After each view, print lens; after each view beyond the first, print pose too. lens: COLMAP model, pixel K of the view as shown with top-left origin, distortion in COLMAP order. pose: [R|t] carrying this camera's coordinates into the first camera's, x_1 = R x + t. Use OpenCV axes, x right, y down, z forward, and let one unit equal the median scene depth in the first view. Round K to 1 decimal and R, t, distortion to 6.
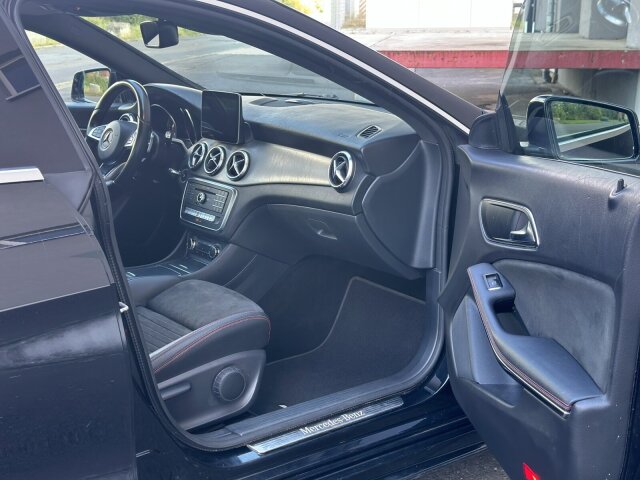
lens RADIAL K [[910.5, 0, 323.8], [0, 910.5, 249.7], [0, 0, 1]] dist [0.215133, -0.558575]
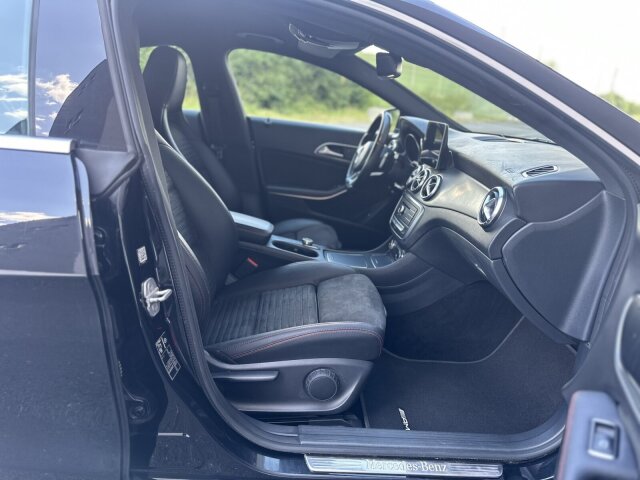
lens RADIAL K [[445.9, 0, 320.0], [0, 445.9, 240.0], [0, 0, 1]] dist [0.079716, -0.141344]
pose [[0.807915, 0.231097, -0.542096, 0.129453], [-0.212393, 0.972264, 0.097937, -0.062186], [0.549694, 0.036012, 0.834590, 0.527636]]
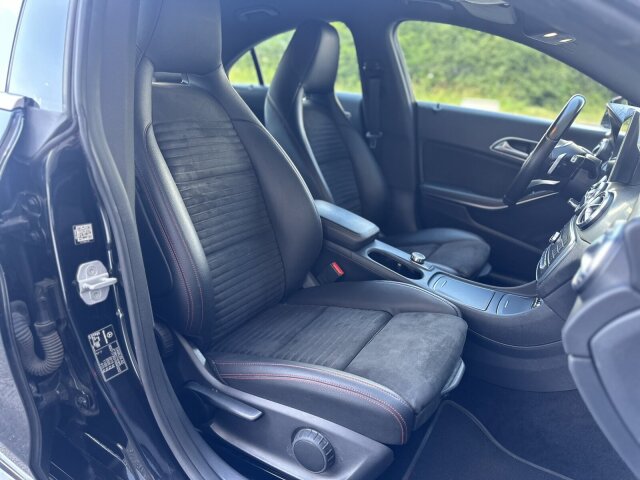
lens RADIAL K [[445.9, 0, 320.0], [0, 445.9, 240.0], [0, 0, 1]] dist [0.079716, -0.141344]
pose [[0.369288, 0.342802, -0.863778, 0.158651], [-0.293923, 0.924849, 0.241379, -0.106539], [0.881610, 0.164745, 0.442293, 0.762551]]
